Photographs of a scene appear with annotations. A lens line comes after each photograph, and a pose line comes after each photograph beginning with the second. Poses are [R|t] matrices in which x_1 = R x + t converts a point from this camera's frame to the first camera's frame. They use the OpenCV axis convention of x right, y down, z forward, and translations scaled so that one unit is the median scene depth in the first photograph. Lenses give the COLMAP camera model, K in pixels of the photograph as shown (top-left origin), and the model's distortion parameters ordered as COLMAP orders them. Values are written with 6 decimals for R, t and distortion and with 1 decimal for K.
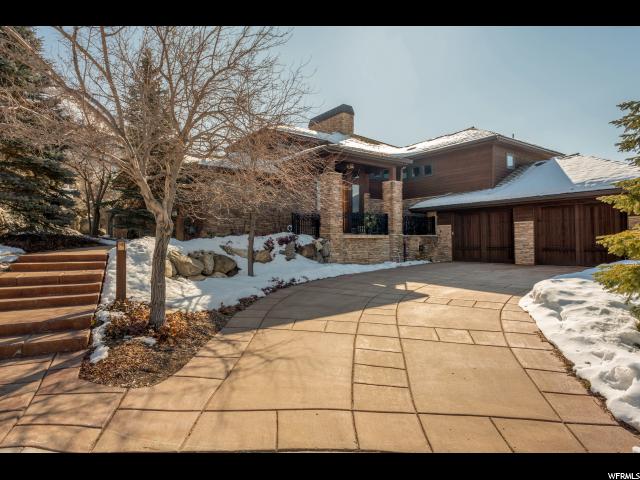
lens RADIAL K [[375.5, 0, 320.0], [0, 375.5, 240.0], [0, 0, 1]] dist [0.046542, 0.000099]
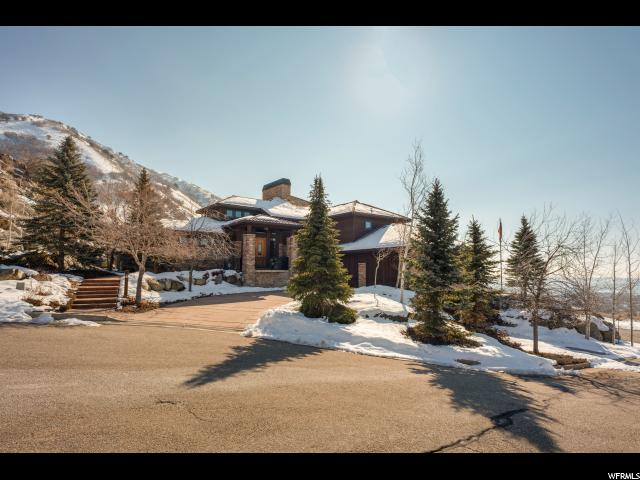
lens RADIAL K [[375.5, 0, 320.0], [0, 375.5, 240.0], [0, 0, 1]] dist [0.046542, 0.000099]
pose [[0.999953, 0.009587, -0.001294, 0.480670], [-0.009660, 0.996689, -0.080733, -0.019787], [0.000515, 0.080742, 0.996735, -0.966535]]
